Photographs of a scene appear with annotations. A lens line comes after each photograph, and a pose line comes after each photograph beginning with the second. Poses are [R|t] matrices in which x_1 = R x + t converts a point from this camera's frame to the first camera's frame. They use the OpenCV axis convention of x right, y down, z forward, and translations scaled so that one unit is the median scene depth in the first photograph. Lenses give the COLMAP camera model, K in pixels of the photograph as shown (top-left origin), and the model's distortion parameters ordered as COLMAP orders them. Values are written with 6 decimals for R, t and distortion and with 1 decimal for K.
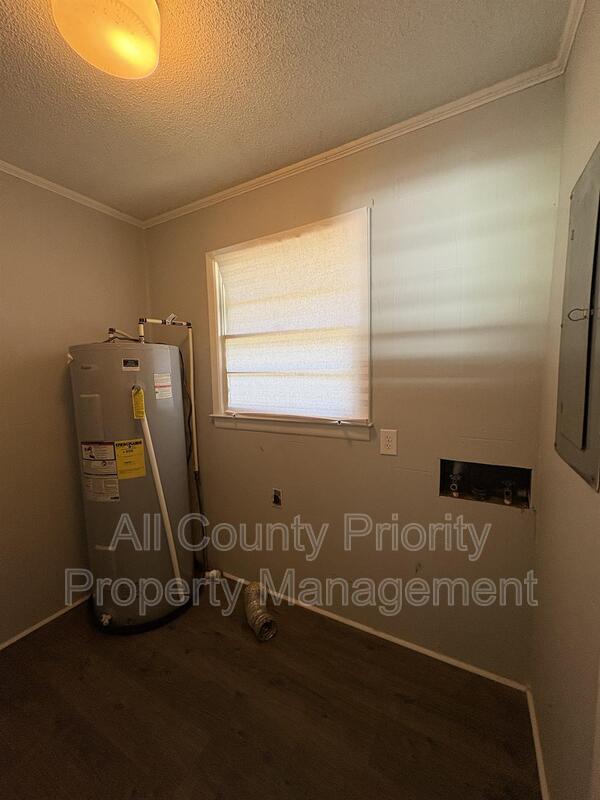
lens RADIAL K [[319.2, 0, 299.0], [0, 319.2, 401.8], [0, 0, 1]] dist [-0.000470, -0.000003]
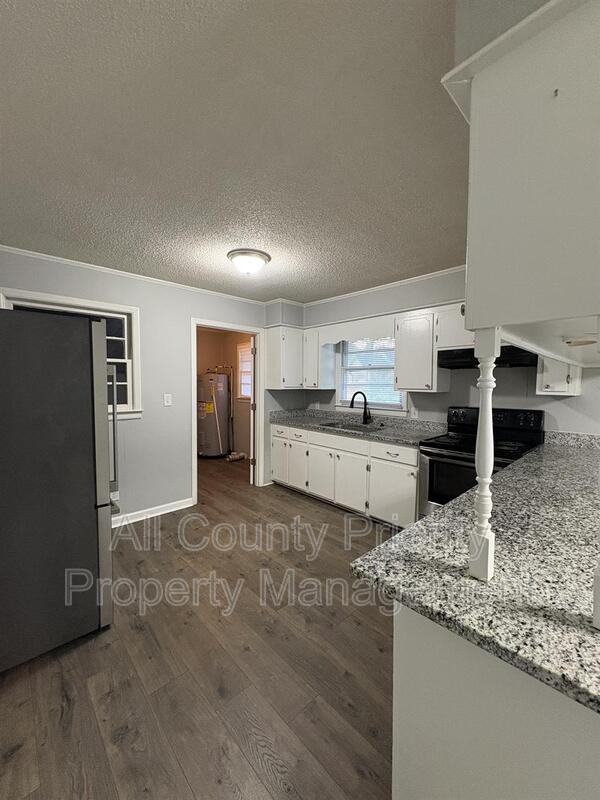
lens RADIAL K [[319.2, 0, 299.8], [0, 319.2, 398.5], [0, 0, 1]] dist [-0.000470, -0.000003]
pose [[0.955834, 0.038508, -0.291373, 1.251433], [-0.051440, 0.997996, -0.036851, 0.141496], [0.289370, 0.050212, 0.955899, -1.812649]]
